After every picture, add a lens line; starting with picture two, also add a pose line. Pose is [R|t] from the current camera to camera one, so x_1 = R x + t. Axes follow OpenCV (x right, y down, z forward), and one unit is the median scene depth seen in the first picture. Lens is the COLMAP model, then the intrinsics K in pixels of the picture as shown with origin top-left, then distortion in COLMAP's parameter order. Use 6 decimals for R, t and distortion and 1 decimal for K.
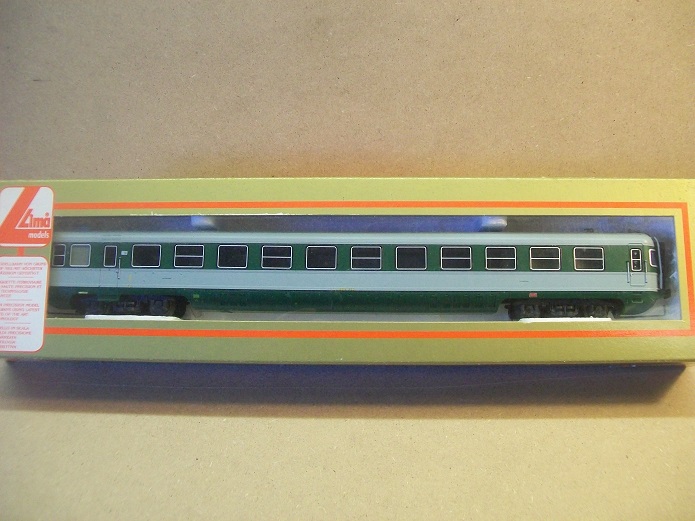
lens RADIAL K [[725.5, 0, 346.9], [0, 725.5, 258.1], [0, 0, 1]] dist [-0.058281, 0.000000]
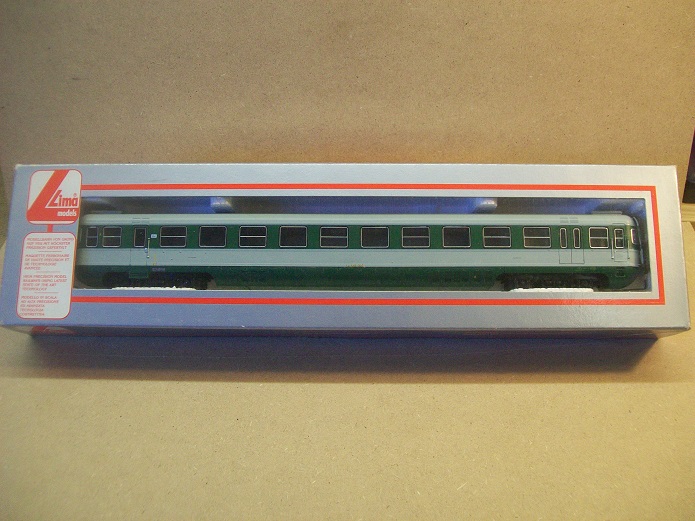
lens RADIAL K [[725.5, 0, 347.3], [0, 725.5, 261.4], [0, 0, 1]] dist [-0.058281, 0.000000]
pose [[0.999492, -0.005744, 0.031337, -0.064716], [0.006817, 0.999390, -0.034243, 0.068217], [-0.031122, 0.034439, 0.998922, -0.081654]]
